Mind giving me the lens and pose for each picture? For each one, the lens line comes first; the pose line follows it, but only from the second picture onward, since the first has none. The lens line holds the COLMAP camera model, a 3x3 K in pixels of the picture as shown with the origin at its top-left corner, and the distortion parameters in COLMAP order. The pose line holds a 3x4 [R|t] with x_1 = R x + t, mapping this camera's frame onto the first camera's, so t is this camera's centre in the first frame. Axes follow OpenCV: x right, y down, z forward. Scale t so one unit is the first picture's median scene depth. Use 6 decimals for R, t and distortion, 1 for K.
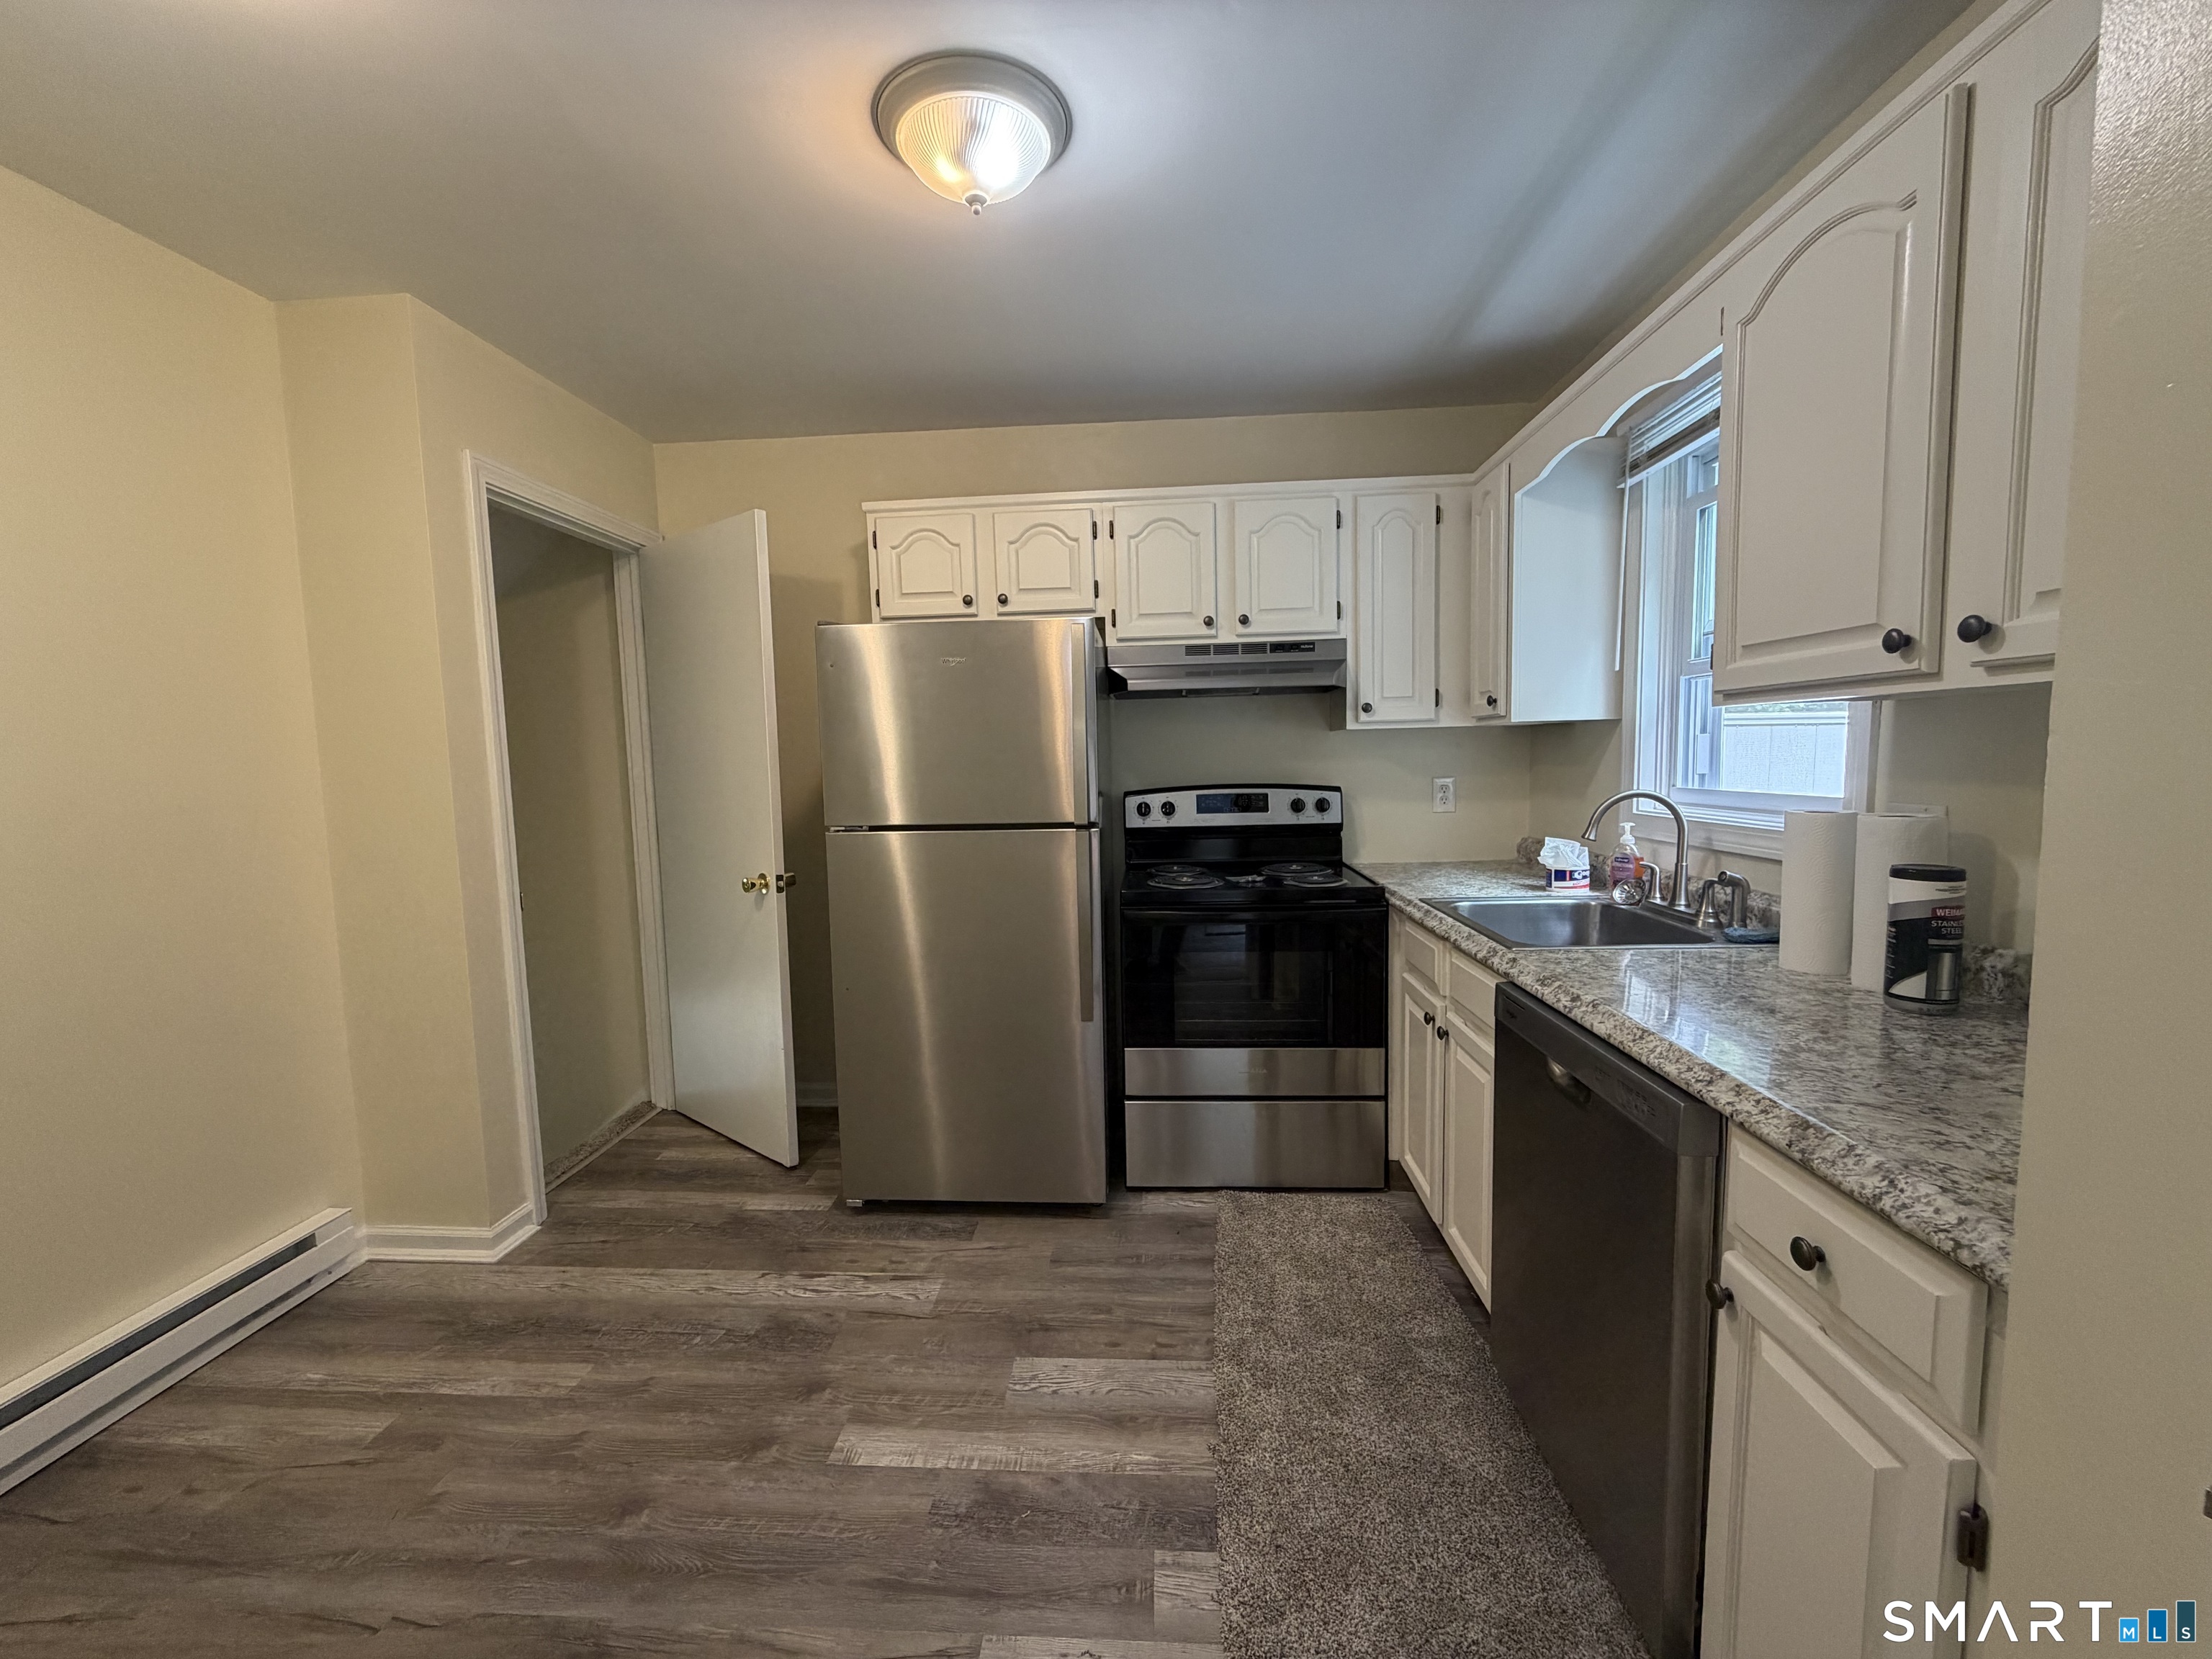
lens RADIAL K [[880.0, 0, 1104.9], [0, 880.0, 833.3], [0, 0, 1]] dist [0.001881, -0.000628]
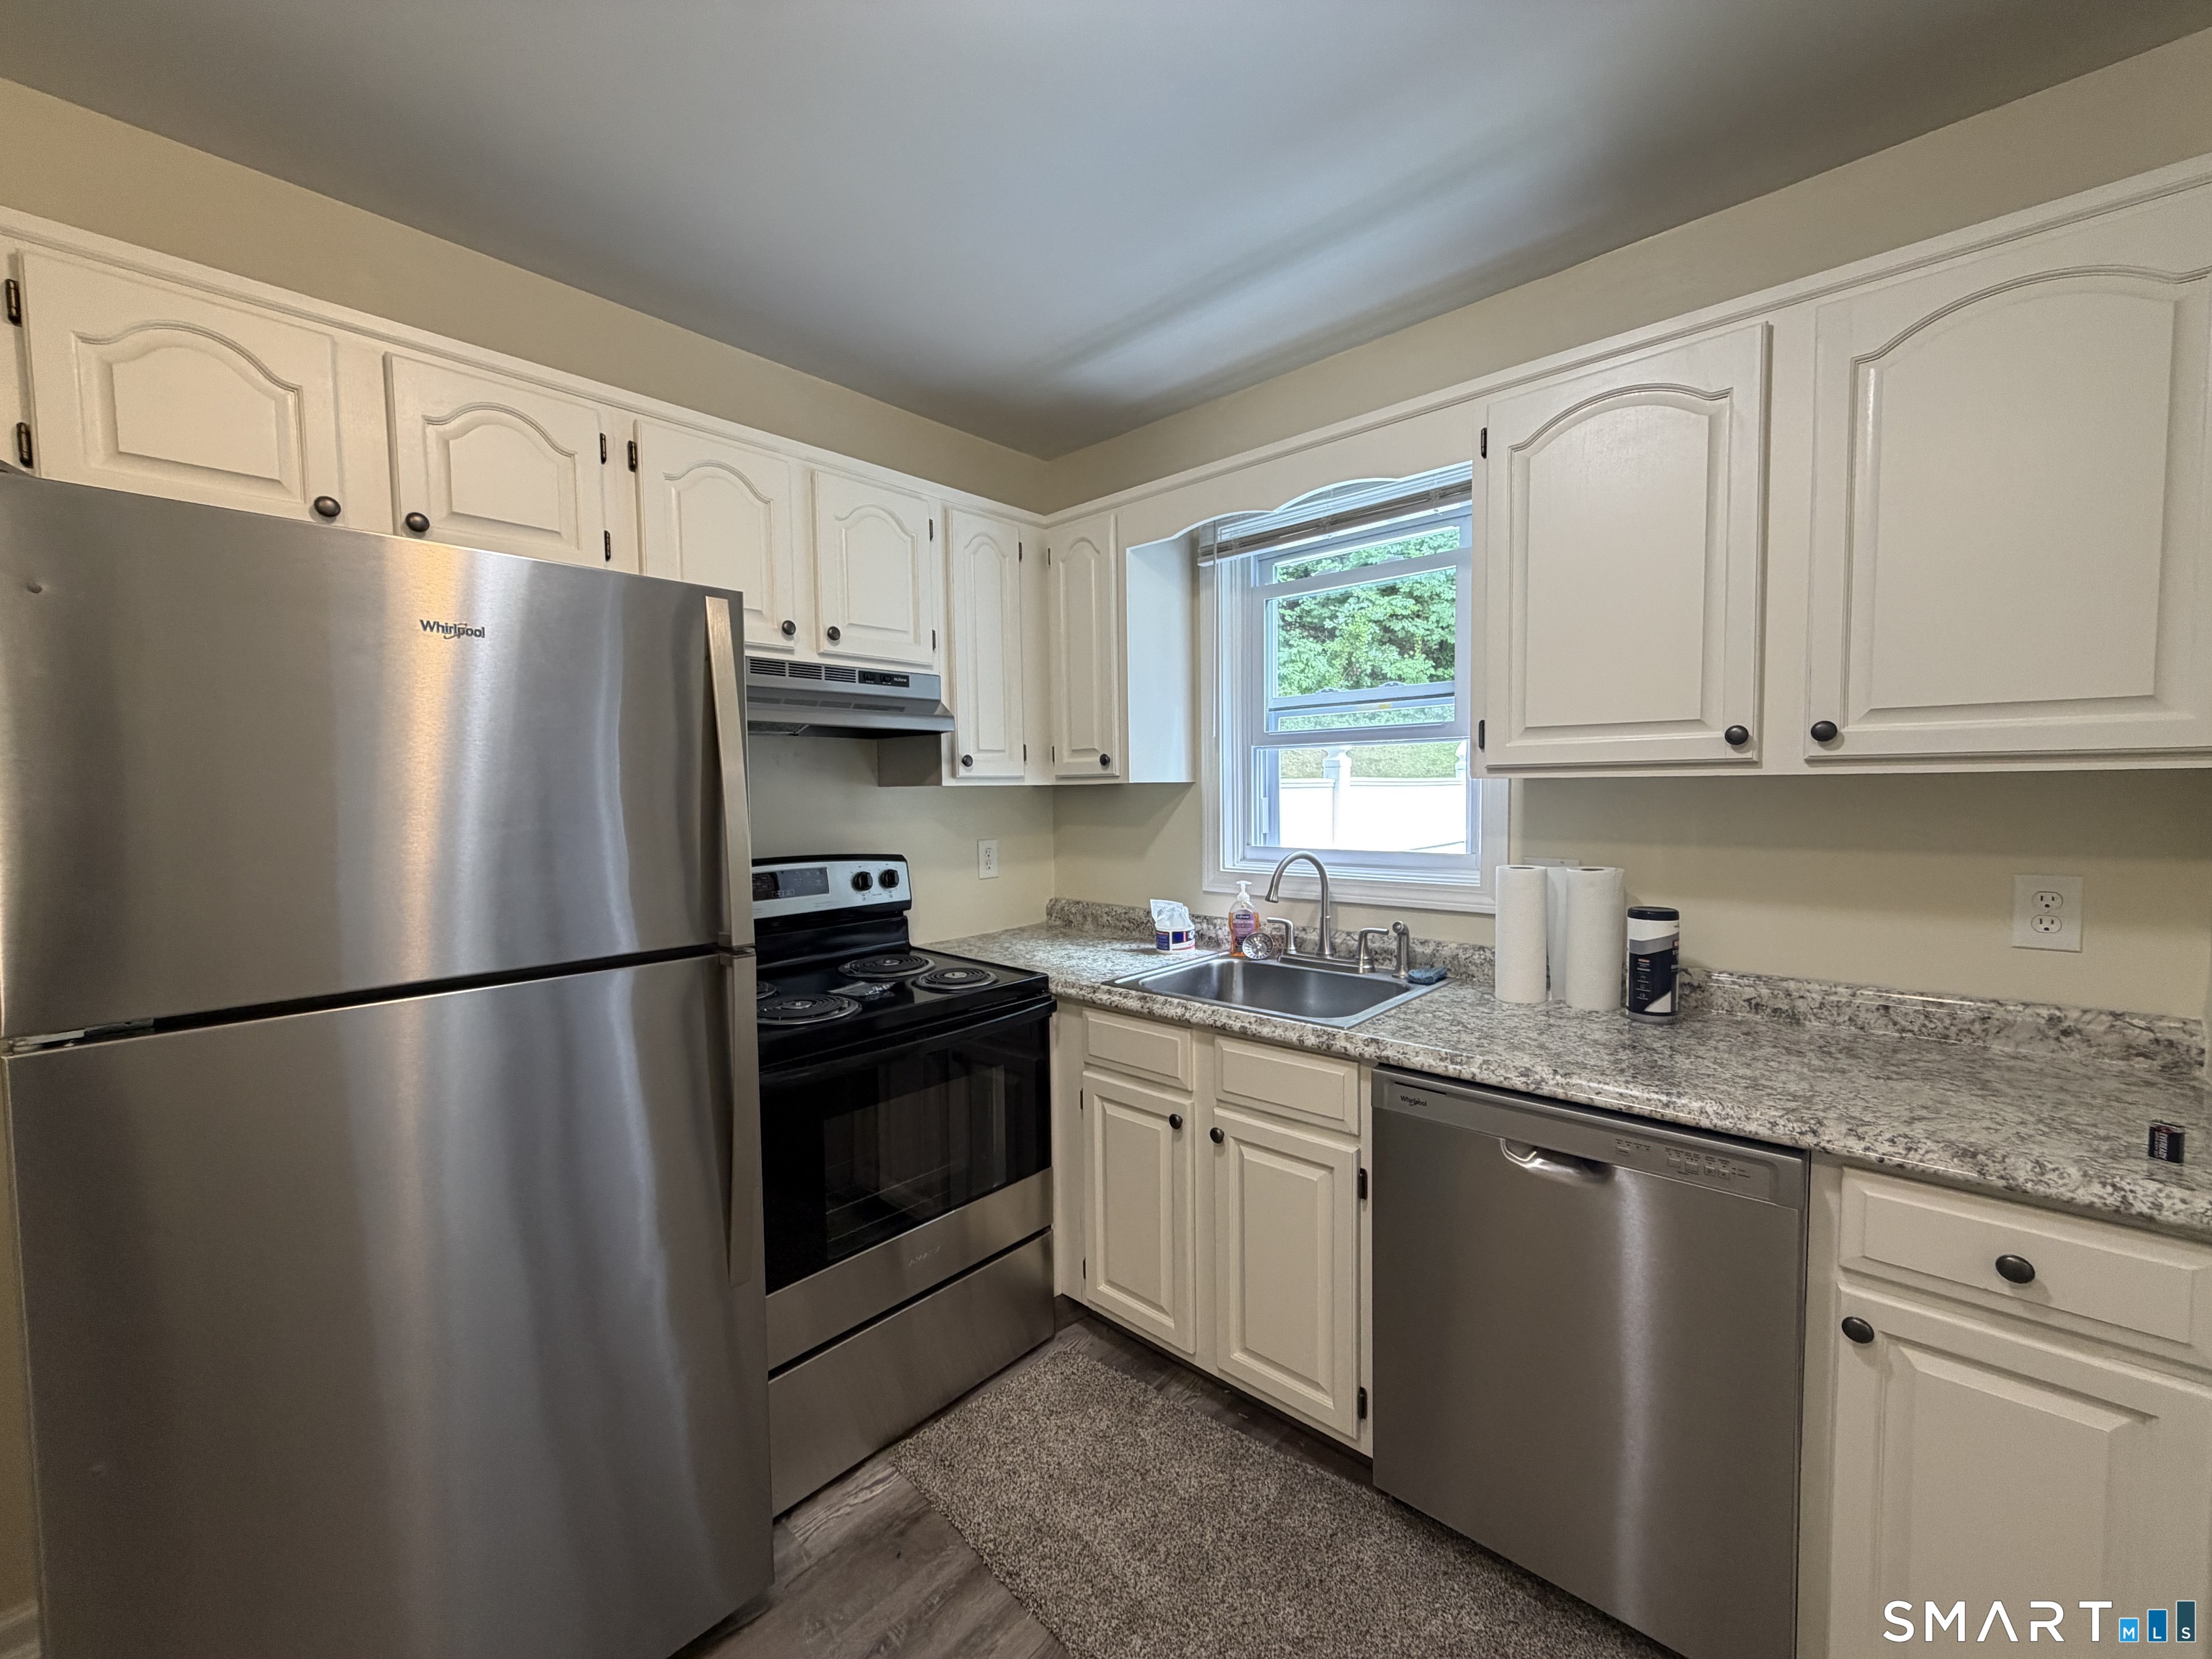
lens RADIAL K [[880.0, 0, 1101.8], [0, 880.0, 834.8], [0, 0, 1]] dist [0.001881, -0.000628]
pose [[0.633667, -0.022779, 0.773270, -0.292193], [0.066218, 0.997495, -0.024880, -0.047028], [-0.770766, 0.066970, 0.633588, 0.409229]]
